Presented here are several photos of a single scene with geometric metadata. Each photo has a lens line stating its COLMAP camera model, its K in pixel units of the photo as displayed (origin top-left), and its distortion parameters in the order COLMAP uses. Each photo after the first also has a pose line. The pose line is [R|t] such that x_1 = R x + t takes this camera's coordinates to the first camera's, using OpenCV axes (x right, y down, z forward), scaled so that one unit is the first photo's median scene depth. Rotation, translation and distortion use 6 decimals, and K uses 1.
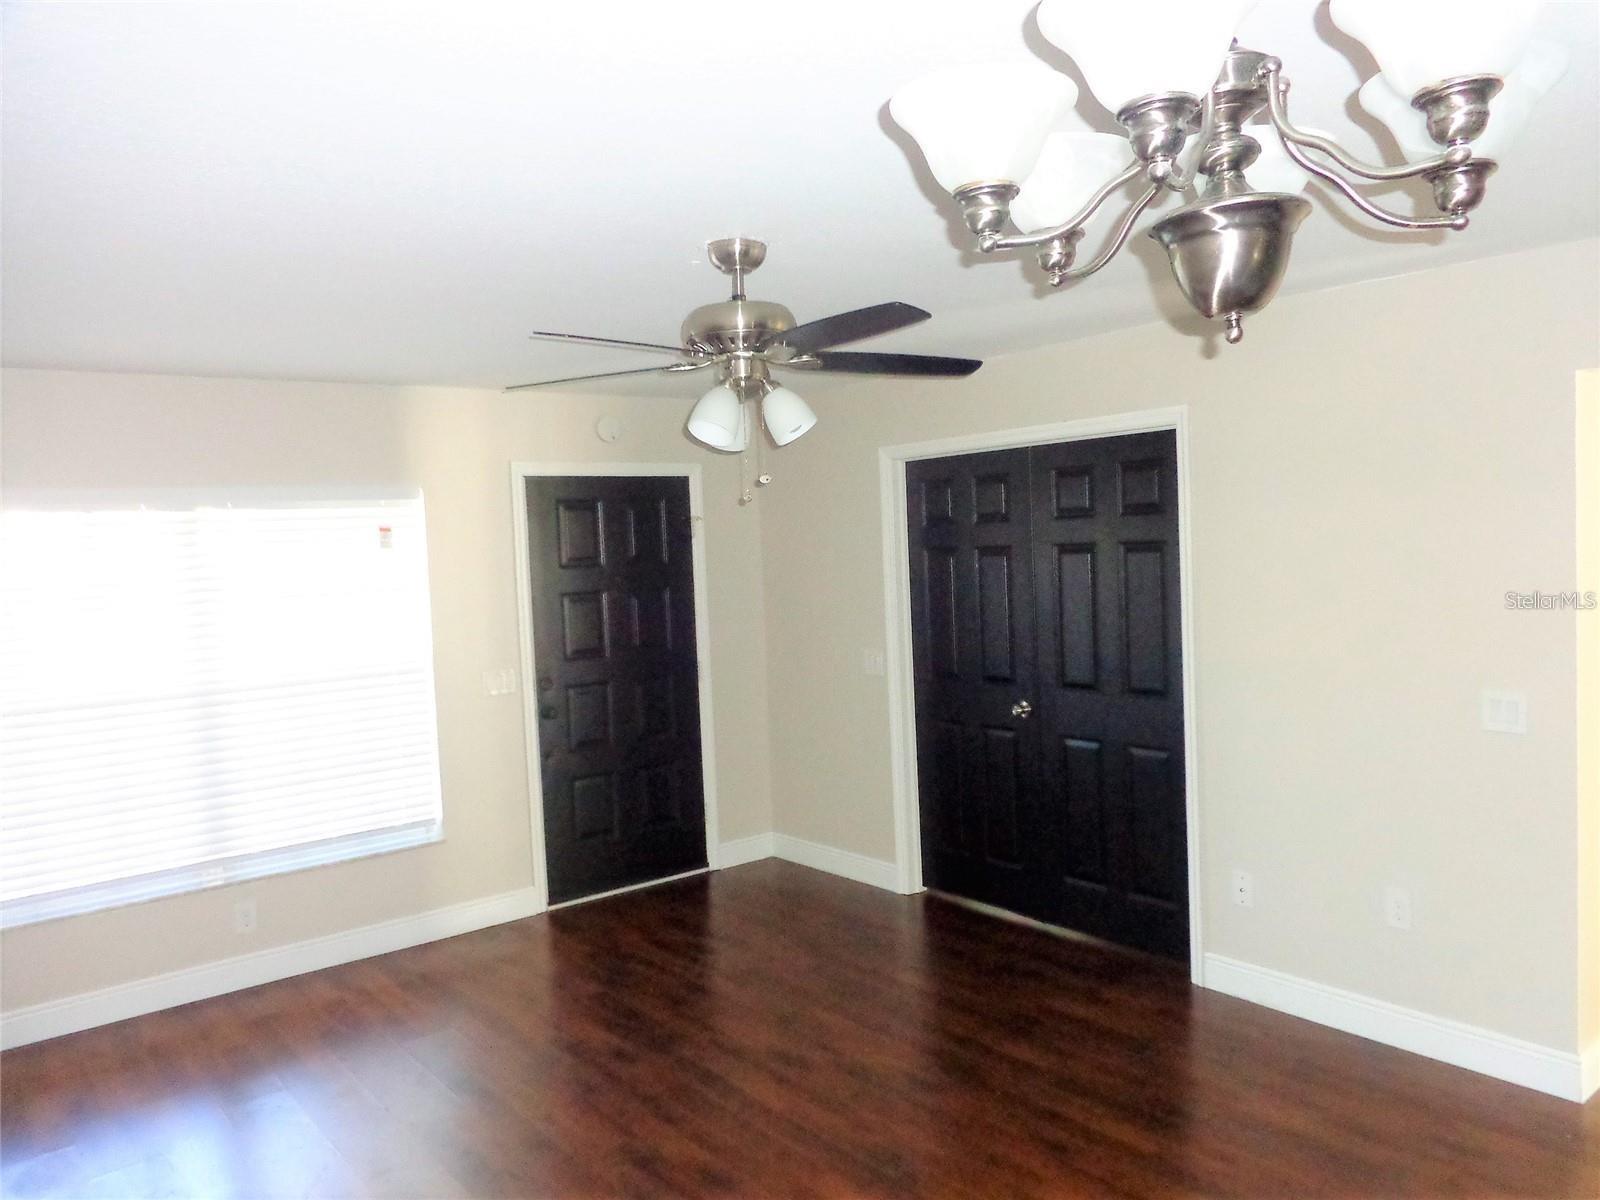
lens RADIAL K [[1191.6, 0, 800.0], [0, 1191.6, 600.0], [0, 0, 1]] dist [0.006980, 0.001604]
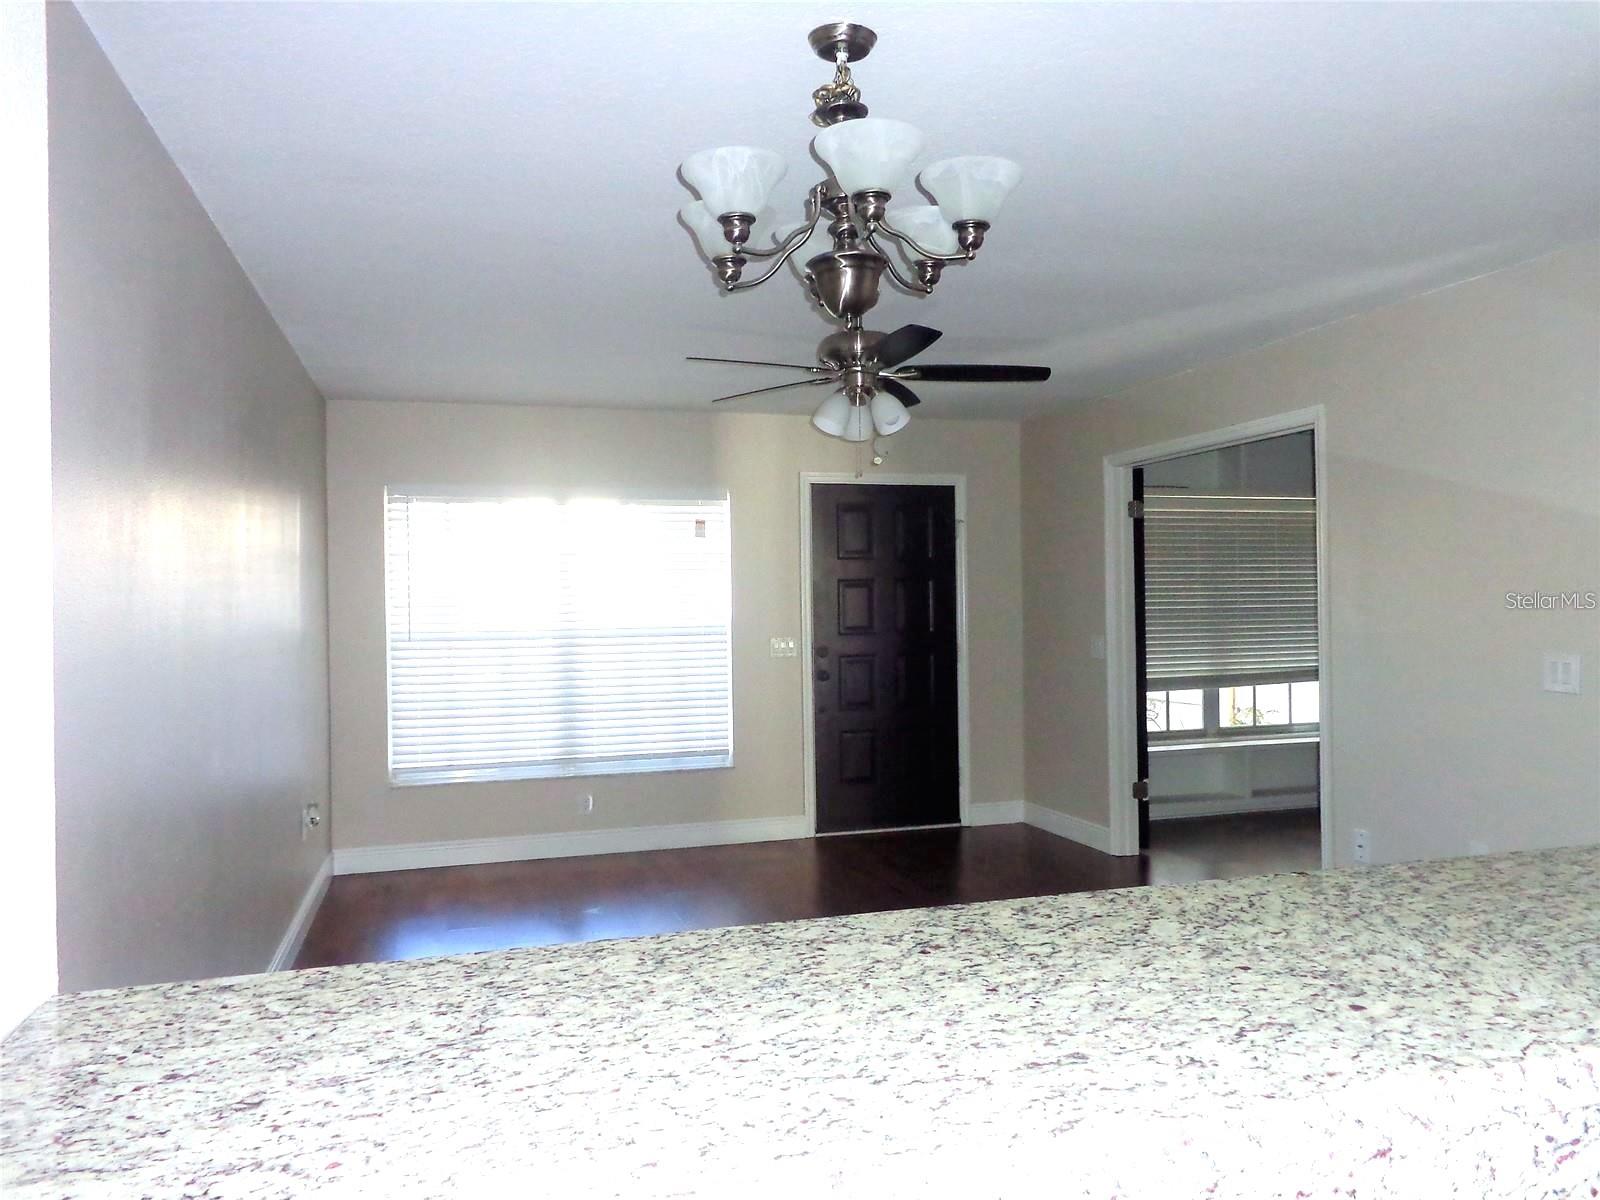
lens RADIAL K [[1179.9, 0, 800.0], [0, 1179.9, 600.0], [0, 0, 1]] dist [0.001050, -0.002435]
pose [[0.932732, 0.031873, -0.359159, 0.216836], [-0.045692, 0.998503, -0.030051, 0.058621], [0.357664, 0.044441, 0.932792, -0.158479]]
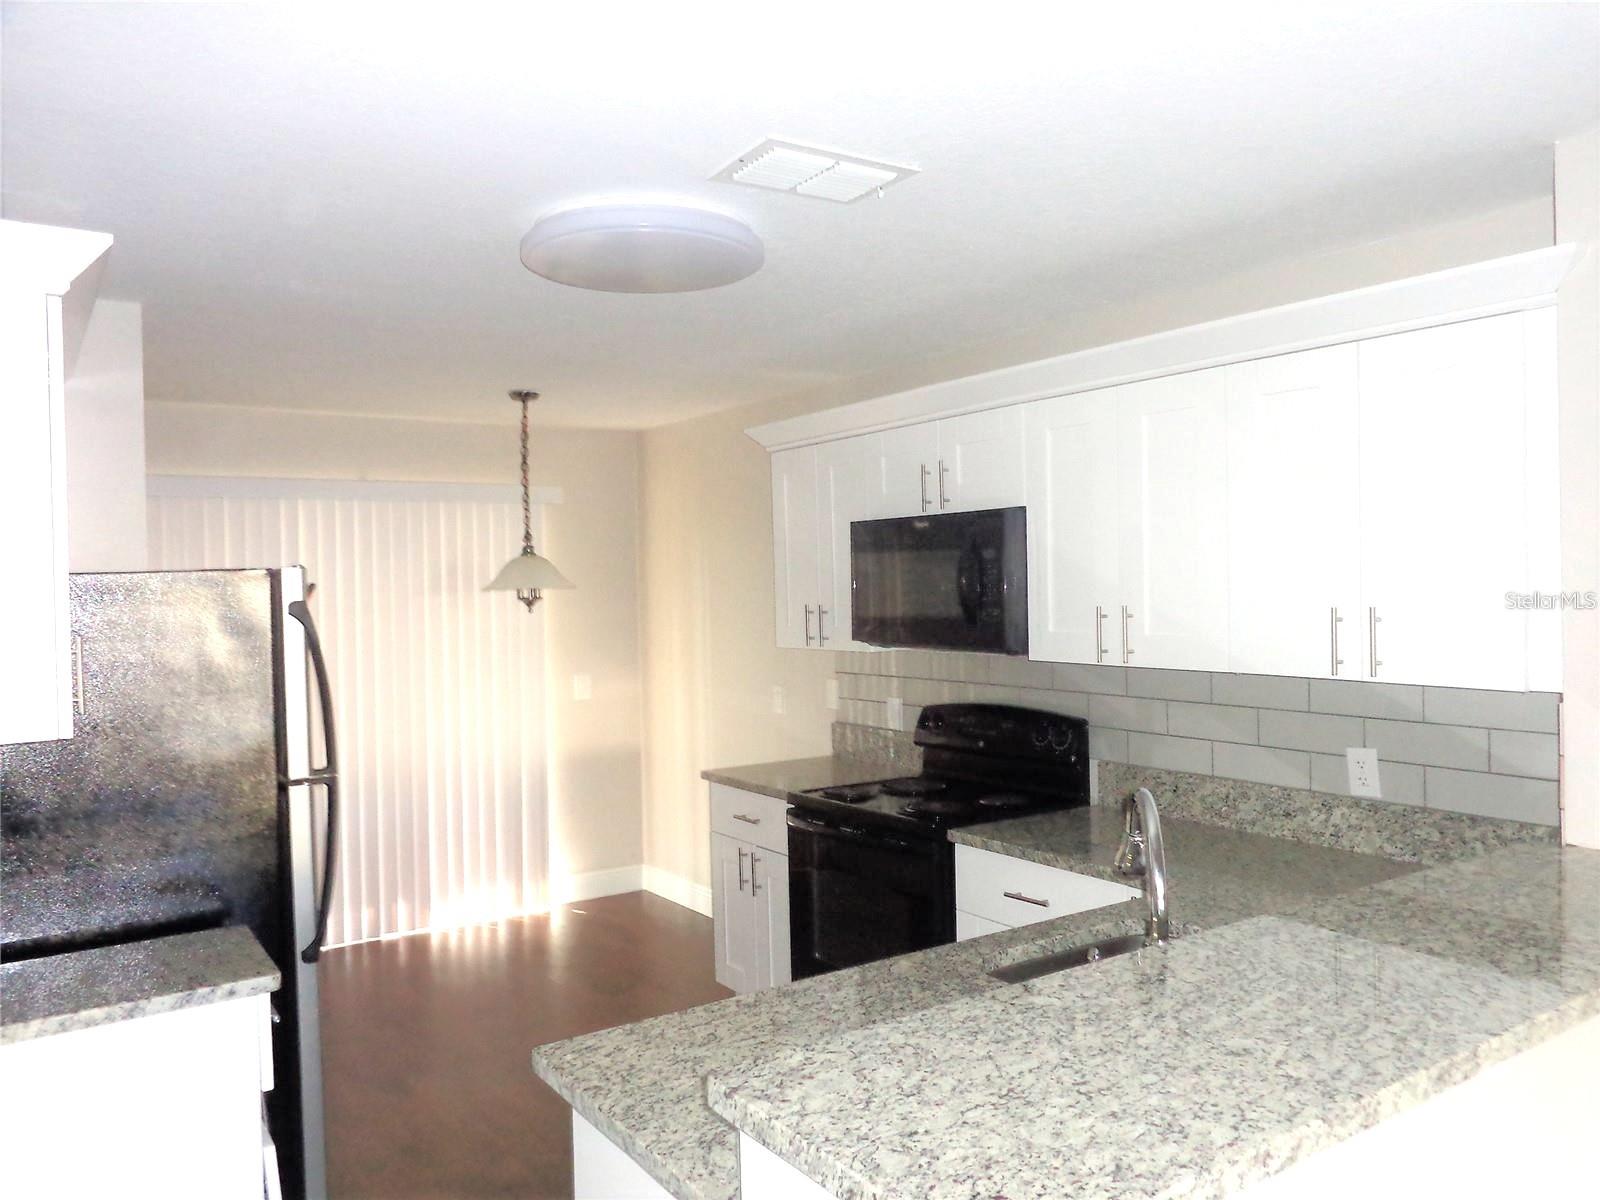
lens RADIAL K [[1191.6, 0, 800.0], [0, 1191.6, 600.0], [0, 0, 1]] dist [0.006980, 0.001604]
pose [[-0.996166, 0.068105, 0.054910, 0.352868], [0.071452, 0.995547, 0.061494, -0.019098], [-0.050477, 0.065181, -0.996596, 0.337789]]
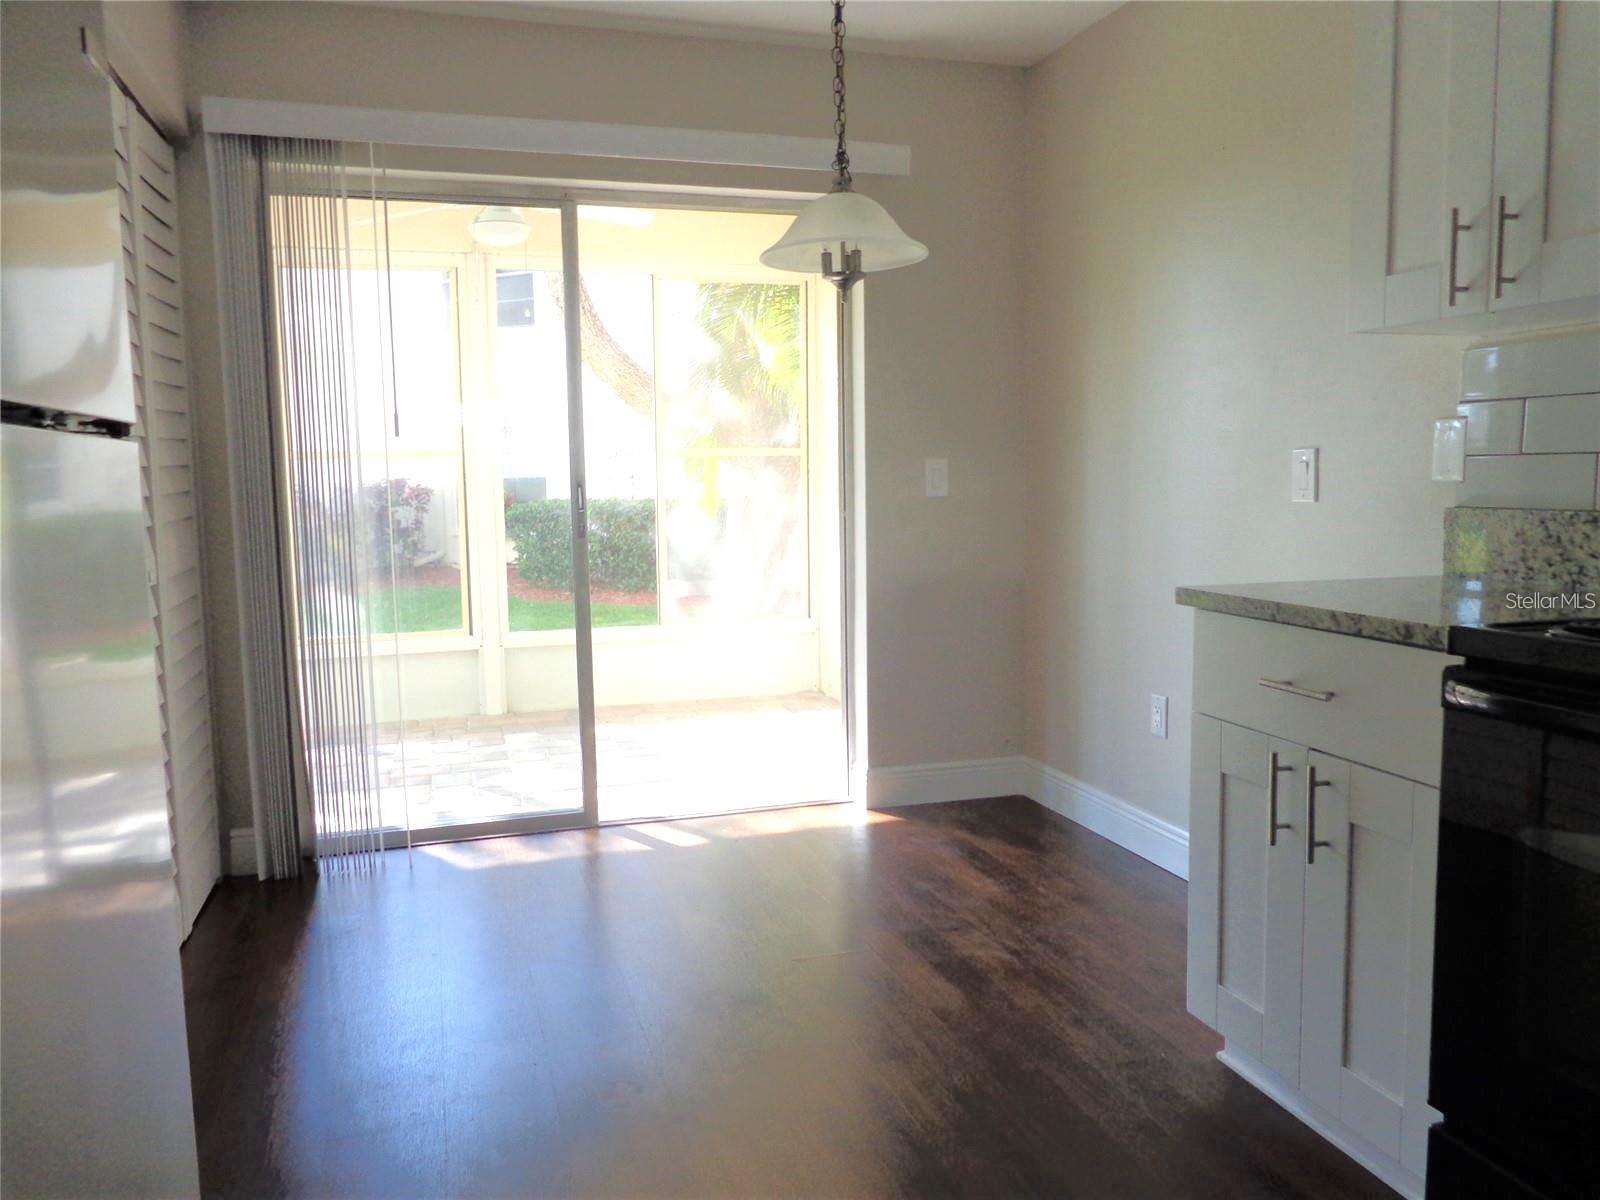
lens RADIAL K [[1179.9, 0, 800.0], [0, 1179.9, 600.0], [0, 0, 1]] dist [0.001050, -0.002435]
pose [[-0.936278, 0.024967, 0.350371, 0.457132], [0.078011, 0.987340, 0.138106, 0.087482], [-0.342487, 0.156639, -0.926373, -0.076705]]
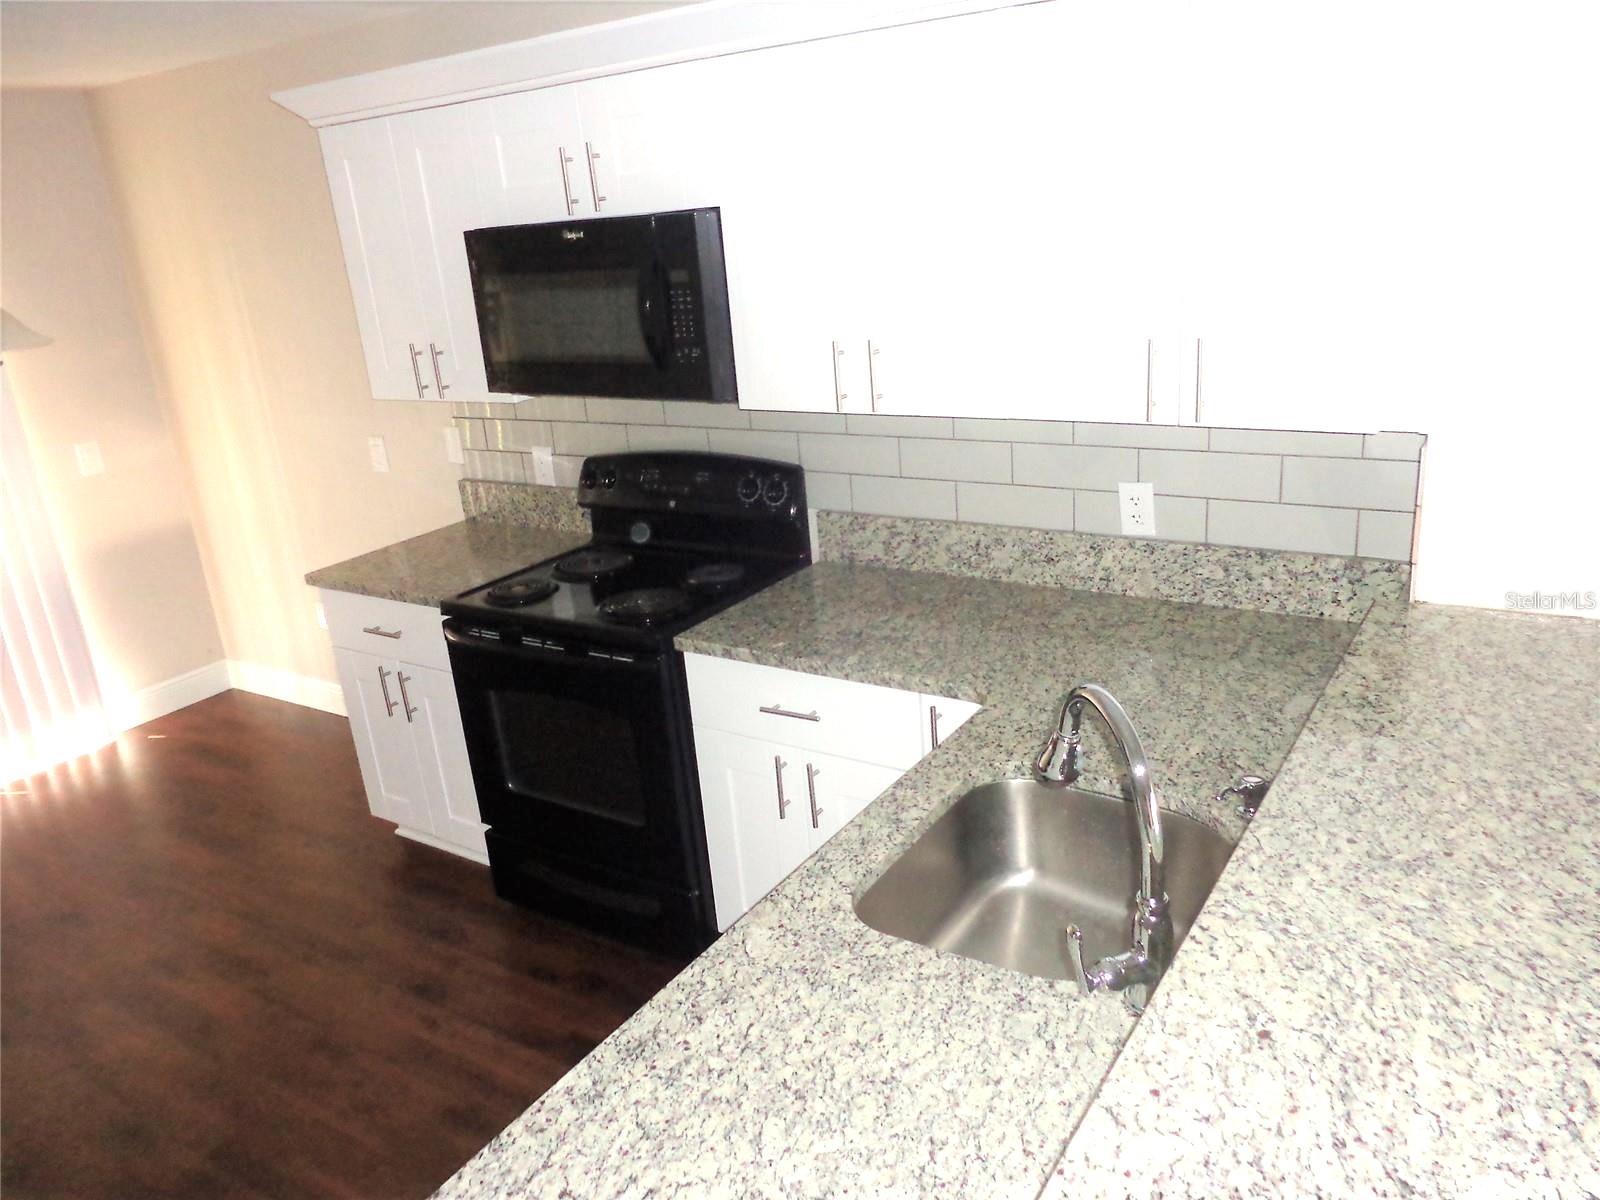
lens RADIAL K [[1200.2, 0, 800.0], [0, 1200.2, 600.0], [0, 0, 1]] dist [-0.001055, -0.006106]
pose [[-0.938210, 0.225144, -0.262816, 0.398441], [0.113896, 0.918014, 0.379839, -0.057016], [0.326787, 0.326435, -0.886933, 0.181187]]
